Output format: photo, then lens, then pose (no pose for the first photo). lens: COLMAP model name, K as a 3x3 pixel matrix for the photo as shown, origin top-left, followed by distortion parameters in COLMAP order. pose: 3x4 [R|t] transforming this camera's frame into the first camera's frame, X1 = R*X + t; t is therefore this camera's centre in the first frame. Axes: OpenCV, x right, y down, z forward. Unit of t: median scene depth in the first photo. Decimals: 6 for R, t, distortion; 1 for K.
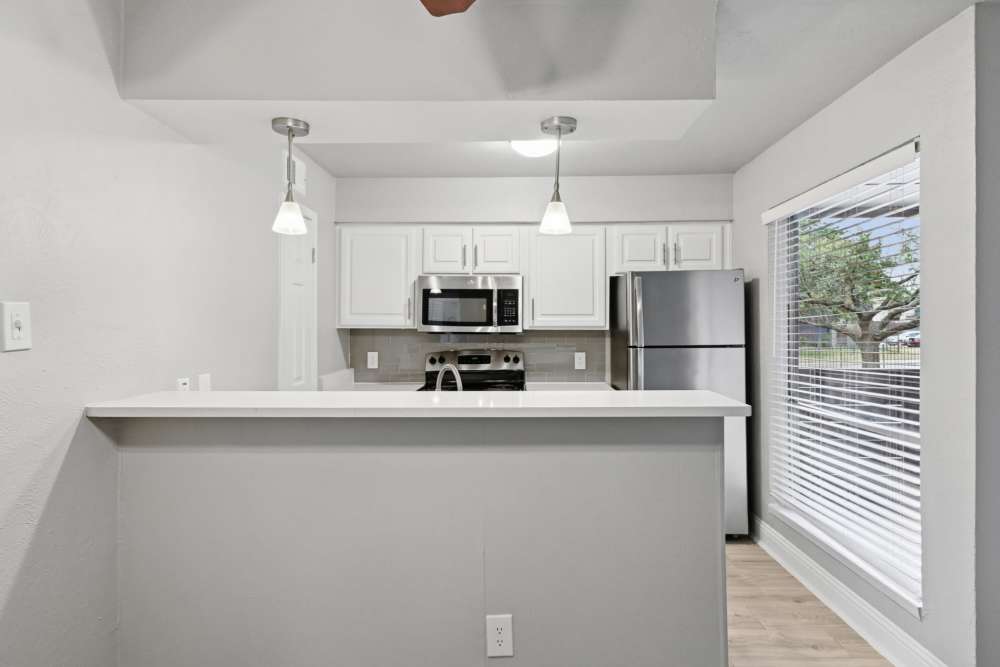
lens RADIAL K [[472.0, 0, 483.0], [0, 472.0, 333.7], [0, 0, 1]] dist [0.003039, 0.000563]
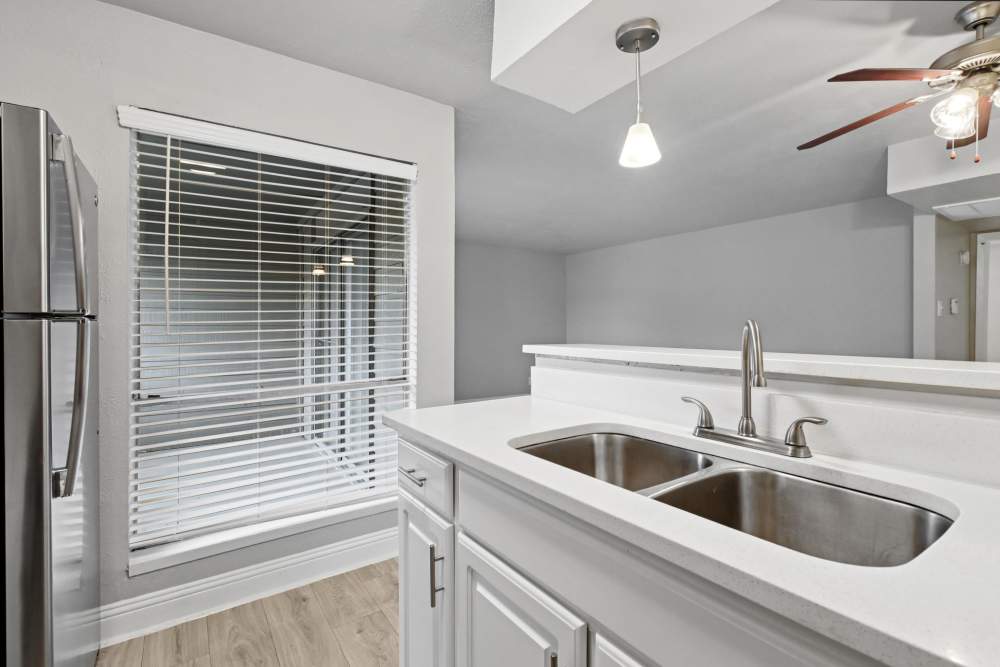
lens RADIAL K [[472.0, 0, 483.0], [0, 472.0, 333.7], [0, 0, 1]] dist [0.003039, 0.000563]
pose [[-0.585858, -0.002242, 0.810411, -0.258265], [0.013351, 0.999834, 0.012417, 0.057894], [-0.810304, 0.018095, -0.585730, 1.253544]]
